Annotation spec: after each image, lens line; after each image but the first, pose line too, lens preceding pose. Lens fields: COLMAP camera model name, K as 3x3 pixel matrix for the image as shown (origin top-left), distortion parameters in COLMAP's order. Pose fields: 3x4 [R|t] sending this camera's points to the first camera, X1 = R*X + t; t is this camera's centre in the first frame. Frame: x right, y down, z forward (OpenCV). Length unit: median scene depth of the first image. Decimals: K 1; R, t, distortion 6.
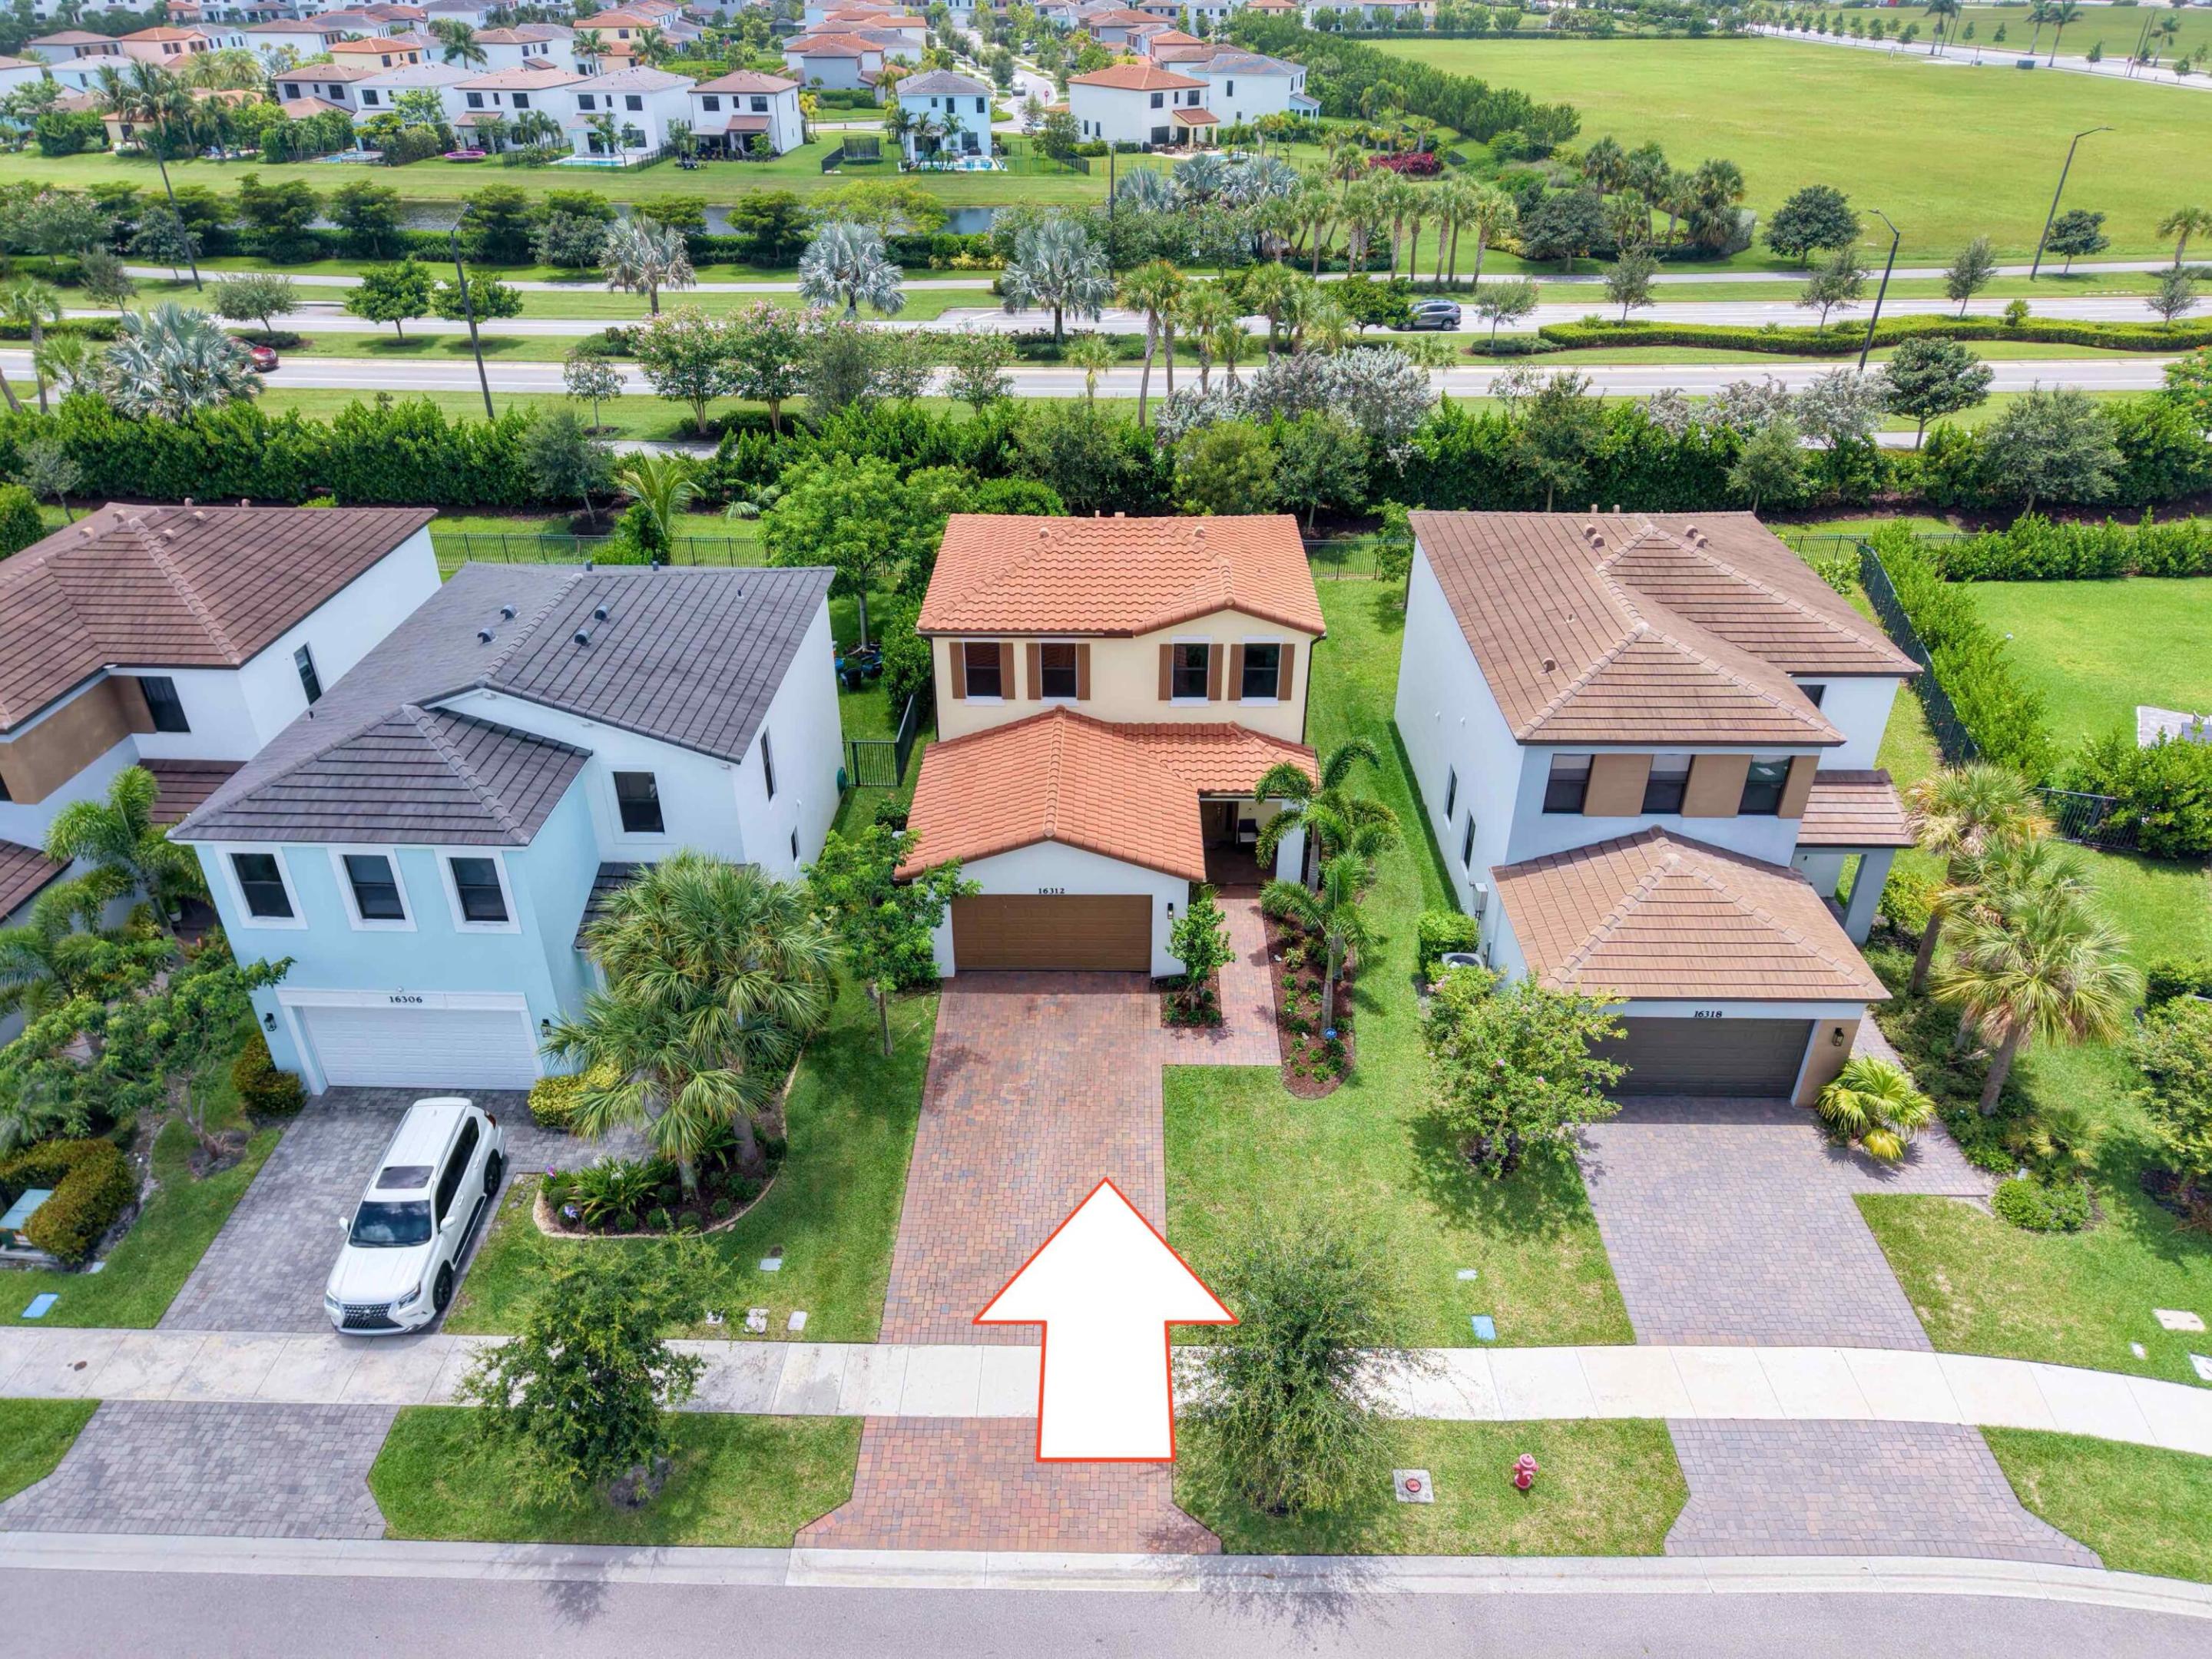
lens RADIAL K [[1516.7, 0, 1107.5], [0, 1516.7, 834.6], [0, 0, 1]] dist [0.007125, -0.003256]
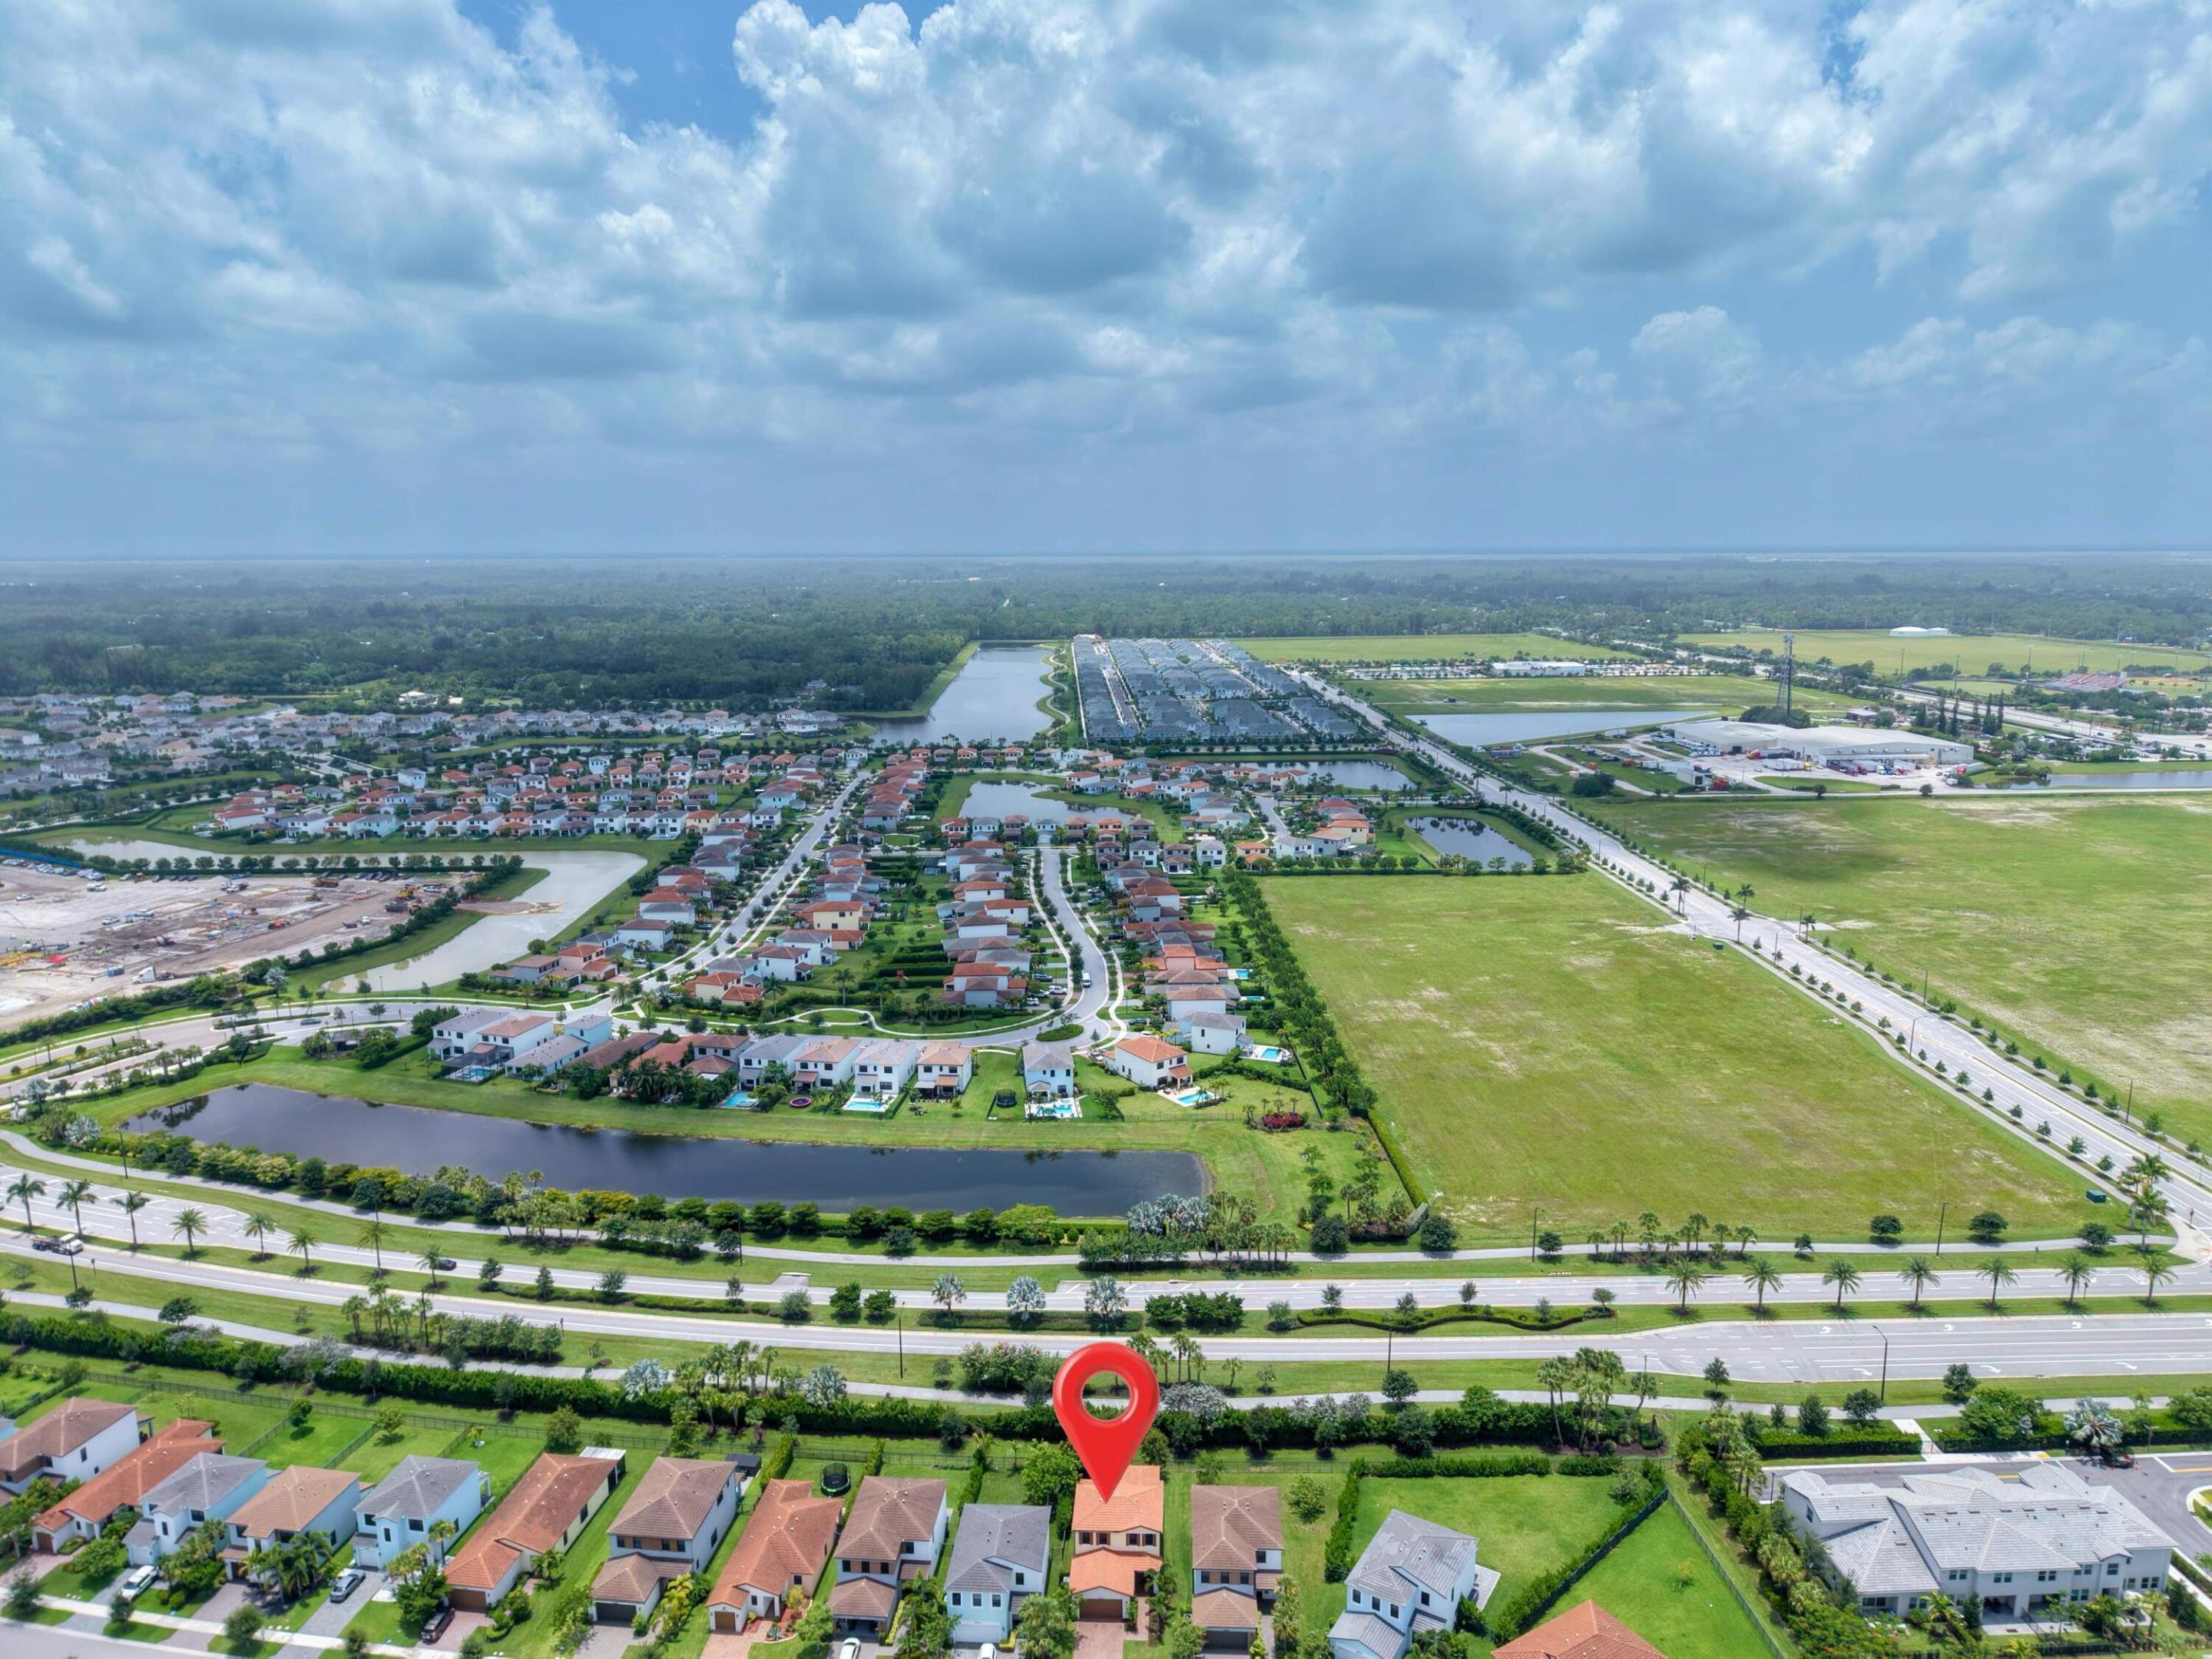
lens RADIAL K [[1516.7, 0, 1099.9], [0, 1516.7, 820.6], [0, 0, 1]] dist [0.007125, -0.003256]
pose [[0.999316, -0.001138, -0.036955, 0.145850], [-0.011506, 0.940323, -0.340090, -0.673564], [0.035137, 0.340283, 0.939667, -4.567028]]
